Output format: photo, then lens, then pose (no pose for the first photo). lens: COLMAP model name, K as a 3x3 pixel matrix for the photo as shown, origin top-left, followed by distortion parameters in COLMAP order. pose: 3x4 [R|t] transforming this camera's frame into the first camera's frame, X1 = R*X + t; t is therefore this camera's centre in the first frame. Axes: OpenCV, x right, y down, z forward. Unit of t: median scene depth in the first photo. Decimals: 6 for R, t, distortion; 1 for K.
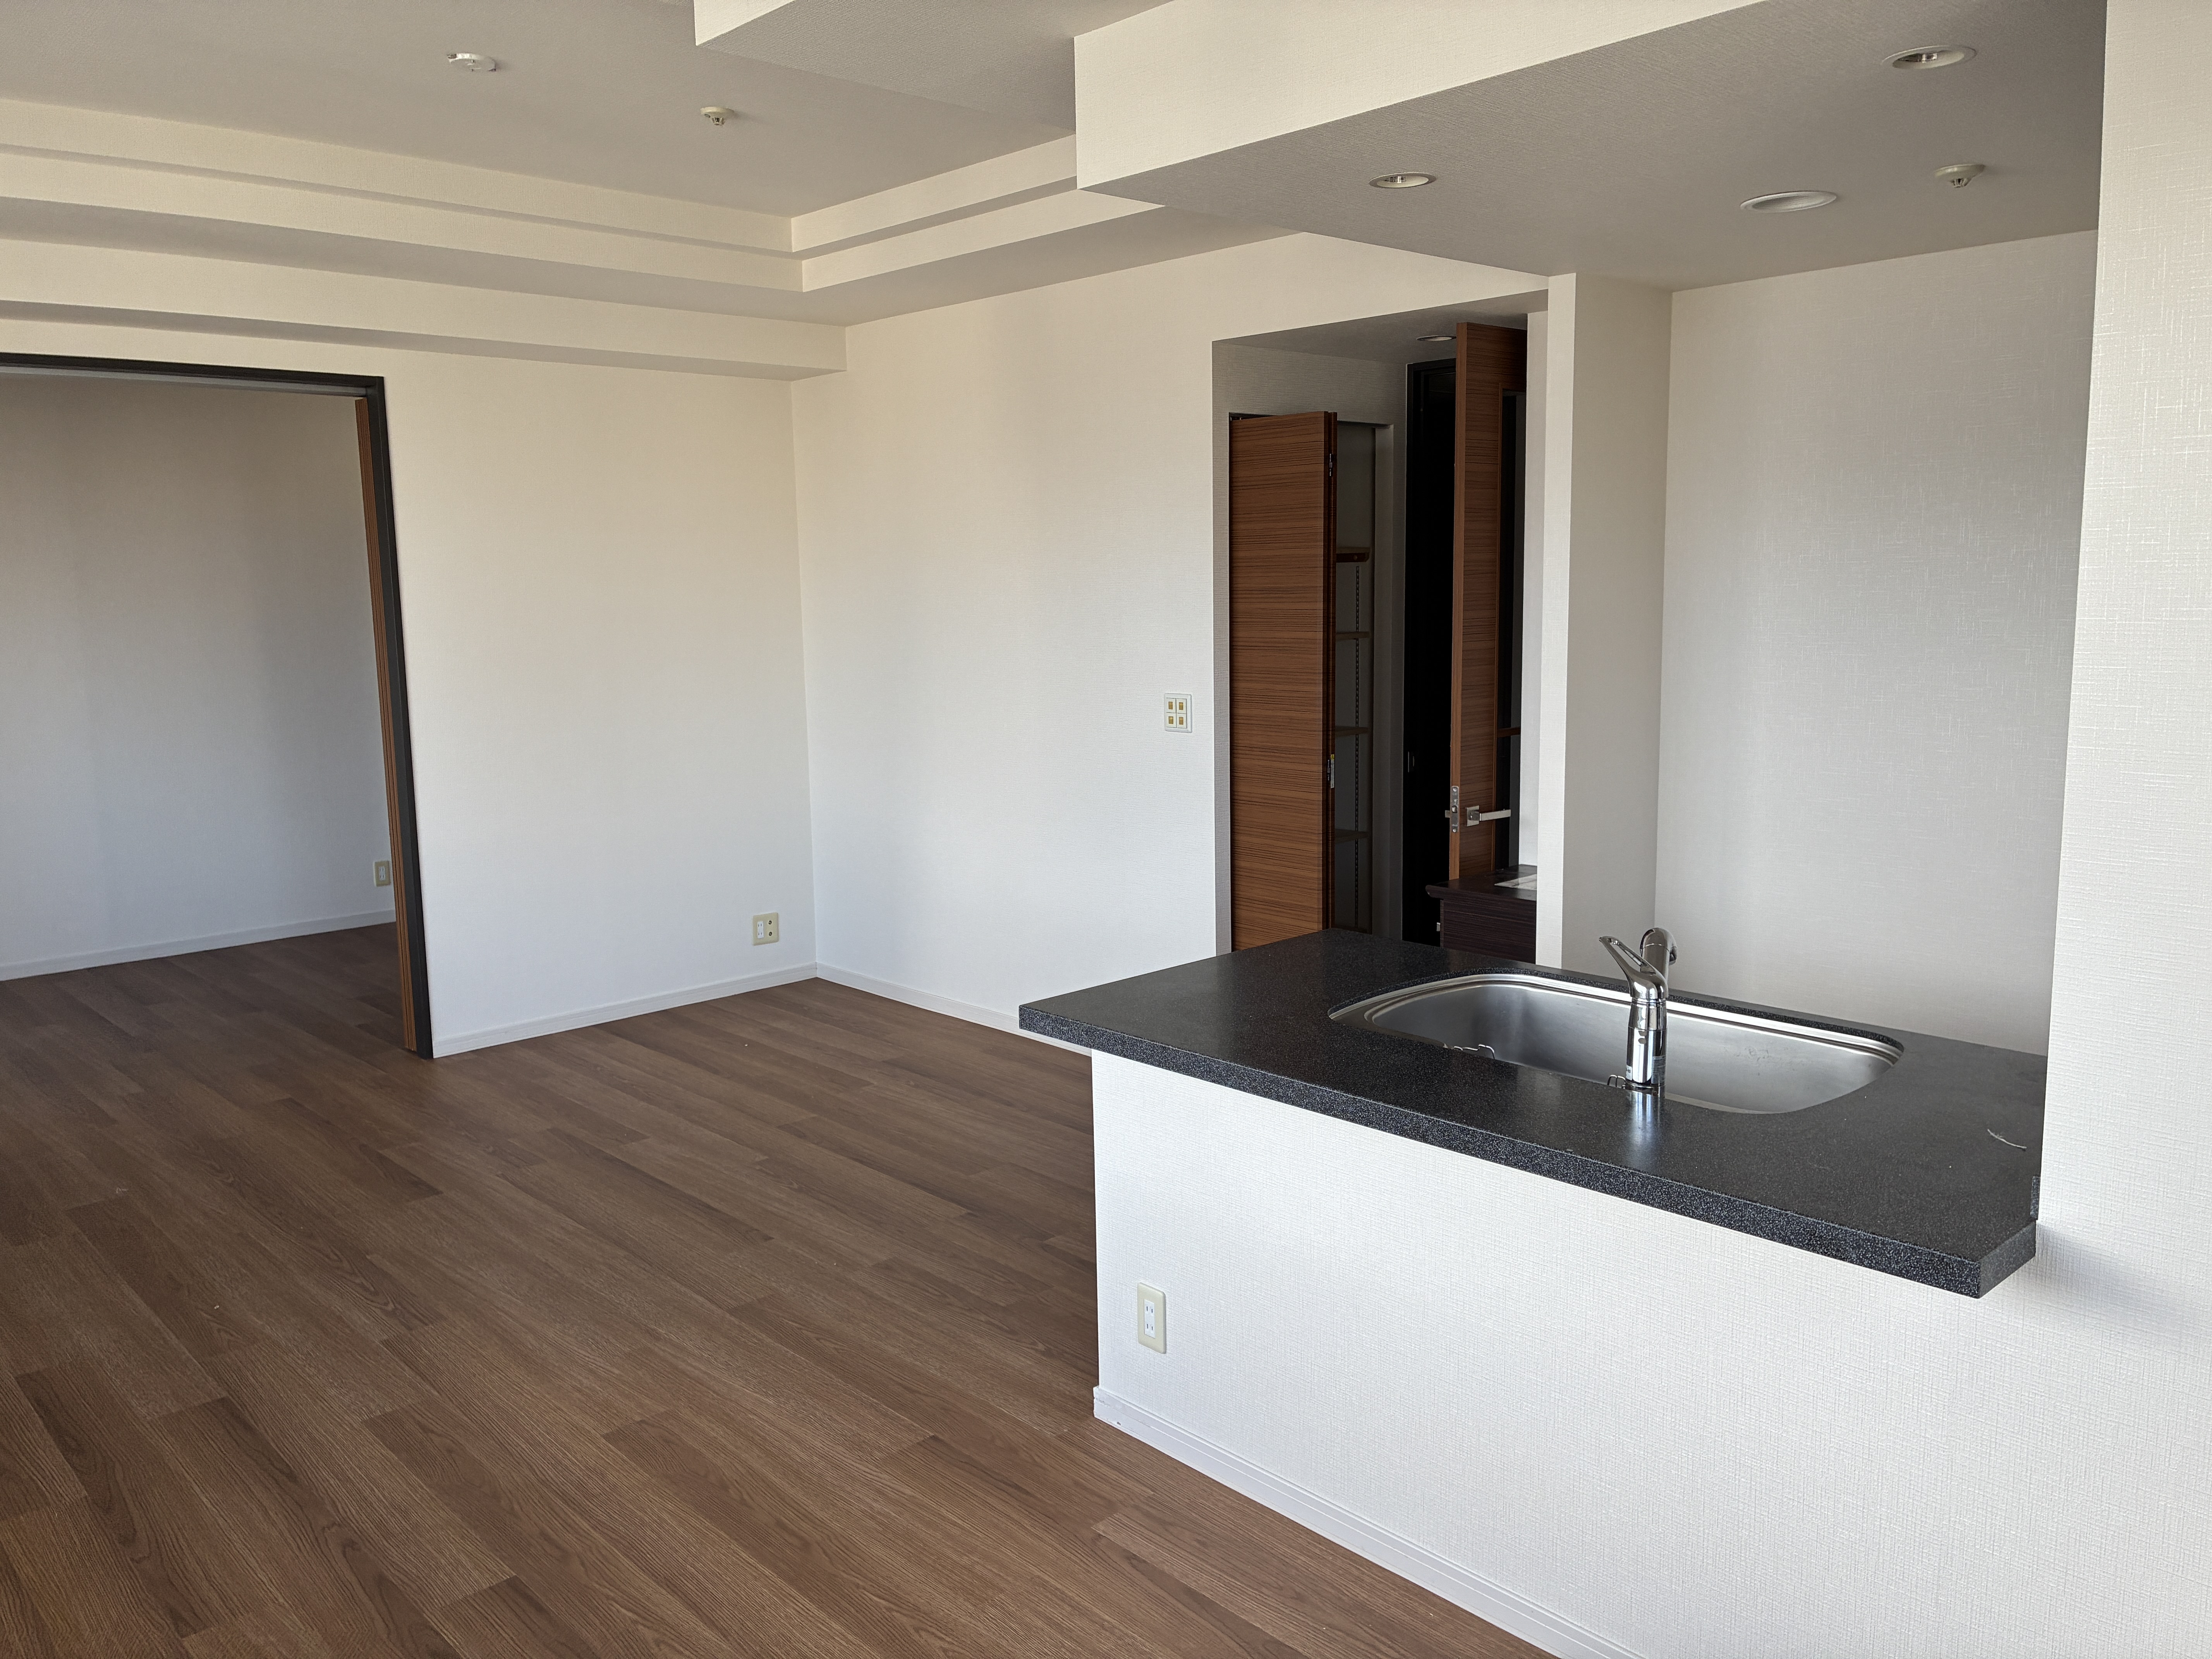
lens RADIAL K [[1706.9, 0, 1107.3], [0, 1706.9, 821.8], [0, 0, 1]] dist [0.037810, -0.014323]
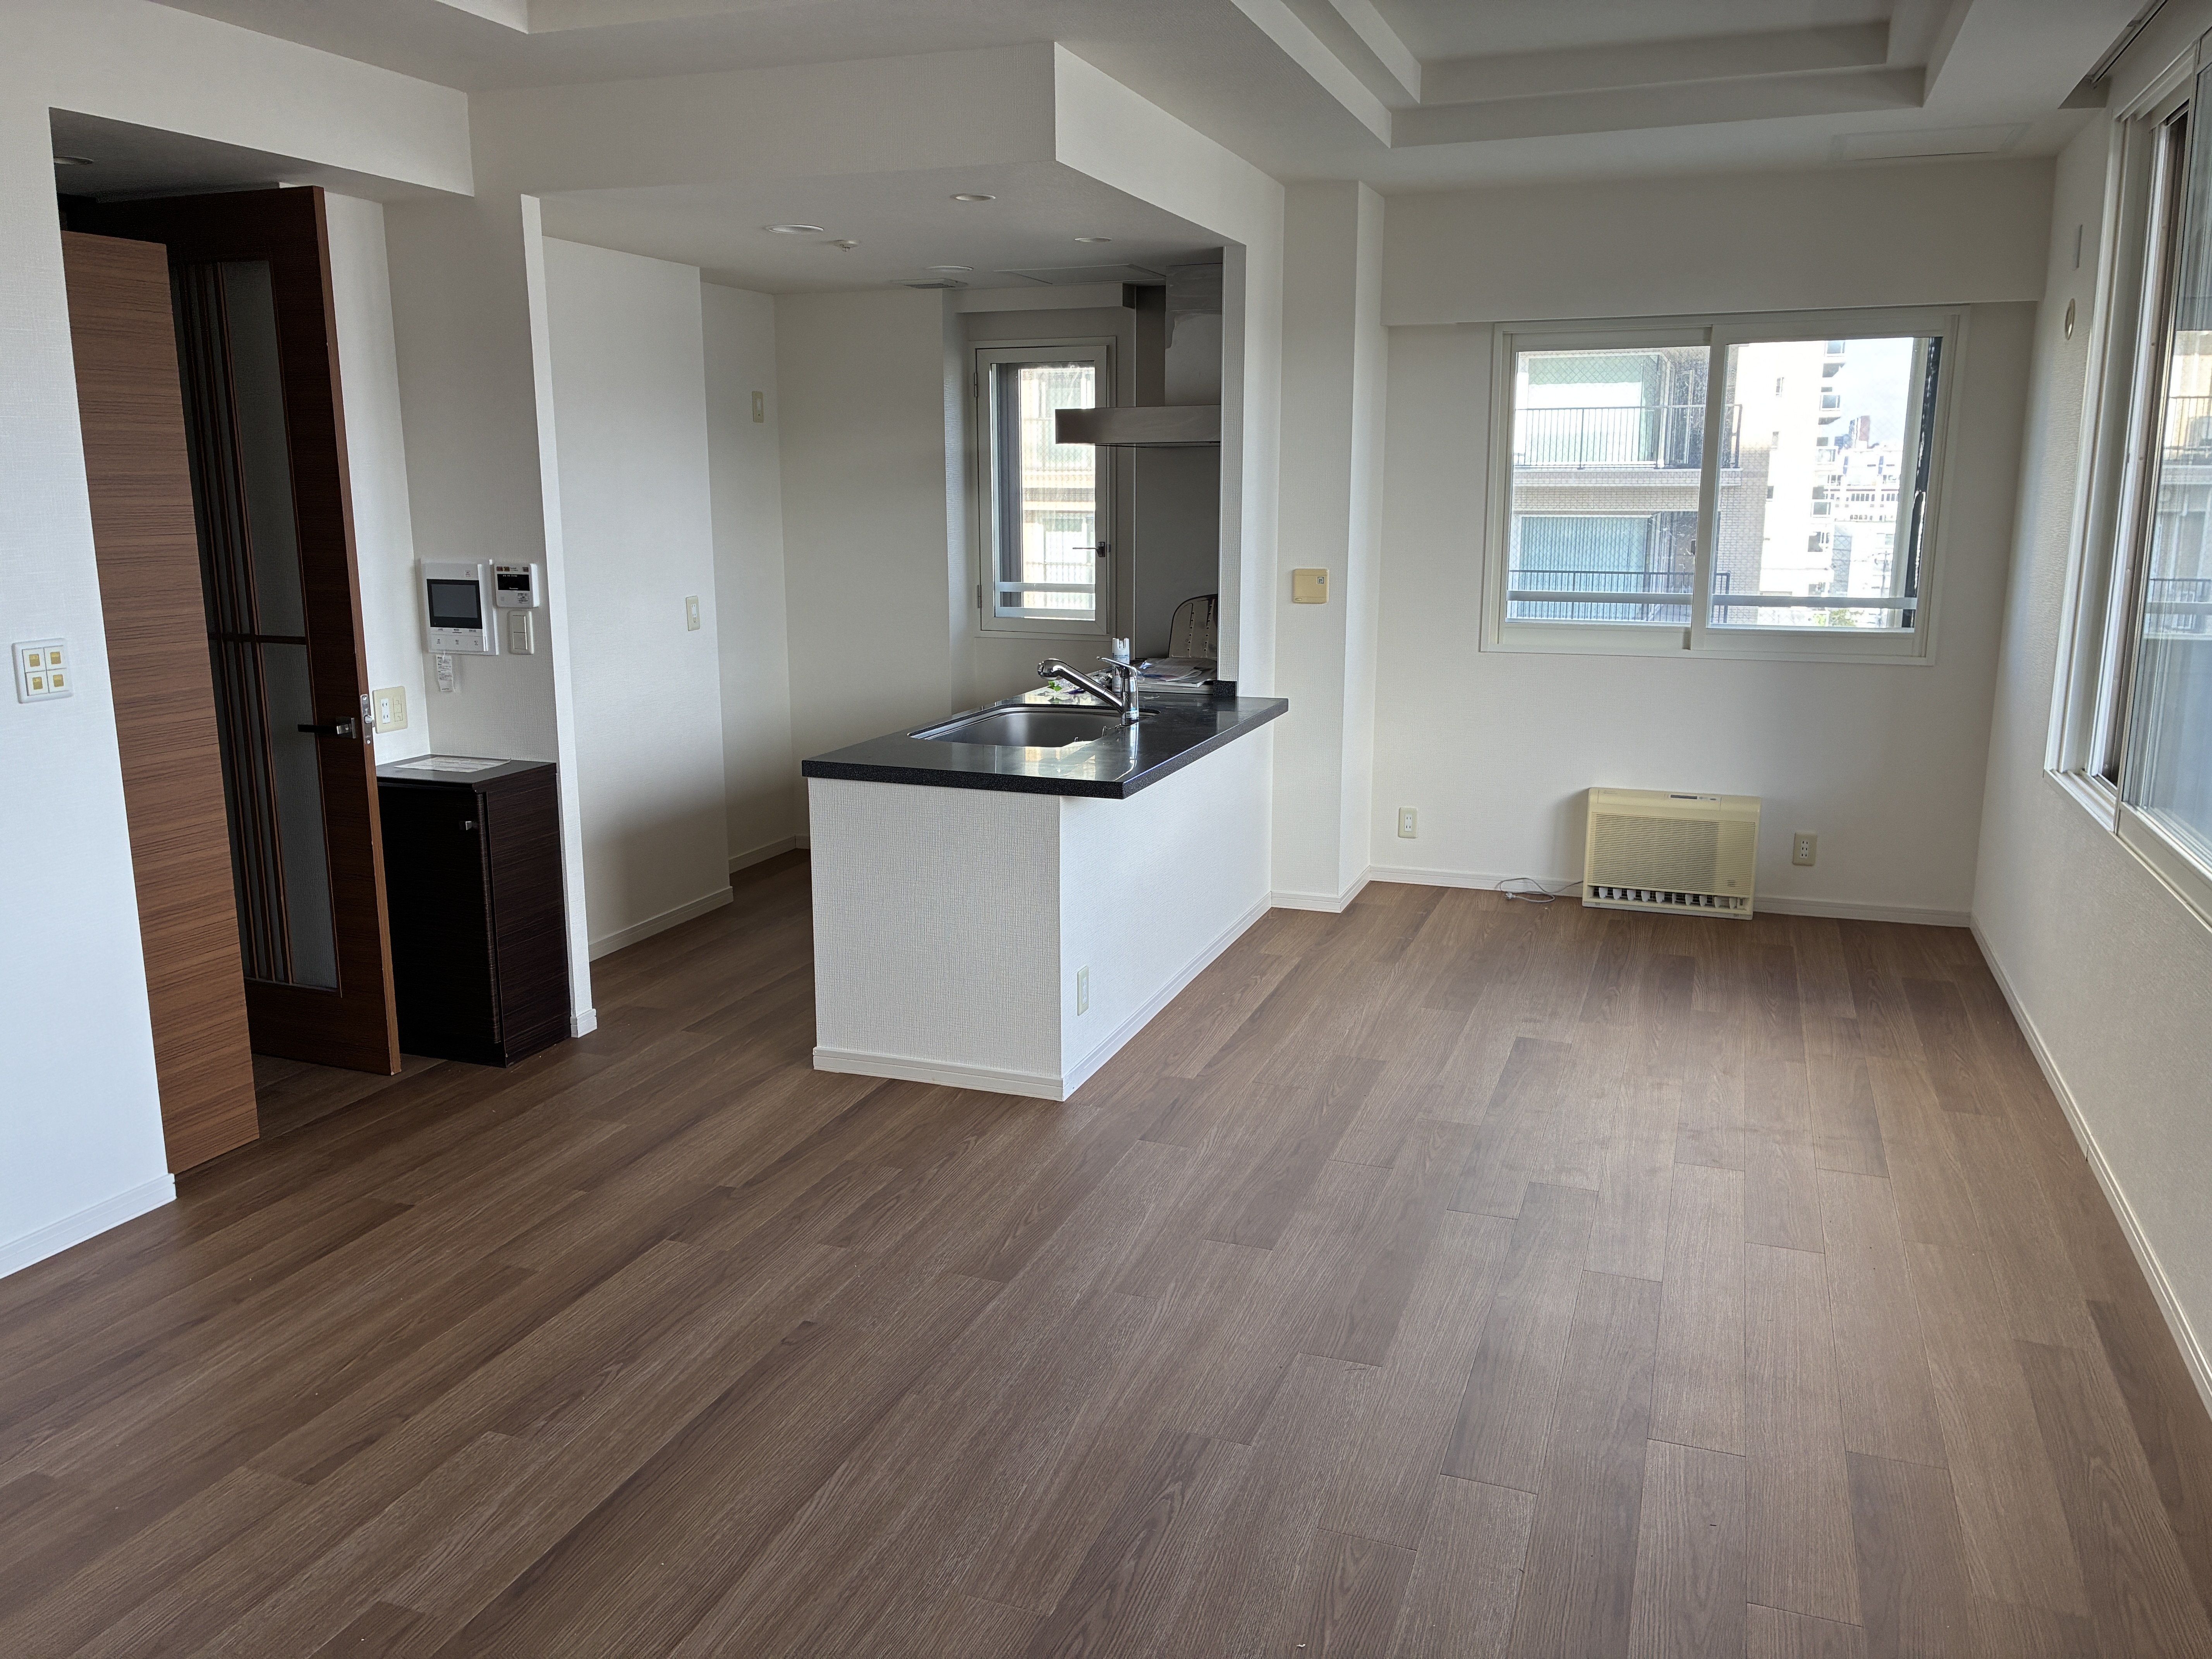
lens RADIAL K [[1706.9, 0, 1103.0], [0, 1706.9, 828.5], [0, 0, 1]] dist [0.037810, -0.014323]
pose [[-0.457922, -0.168665, 0.872846, -0.867981], [0.130656, 0.958406, 0.253744, -0.144115], [-0.879339, 0.230237, -0.416838, 1.119970]]
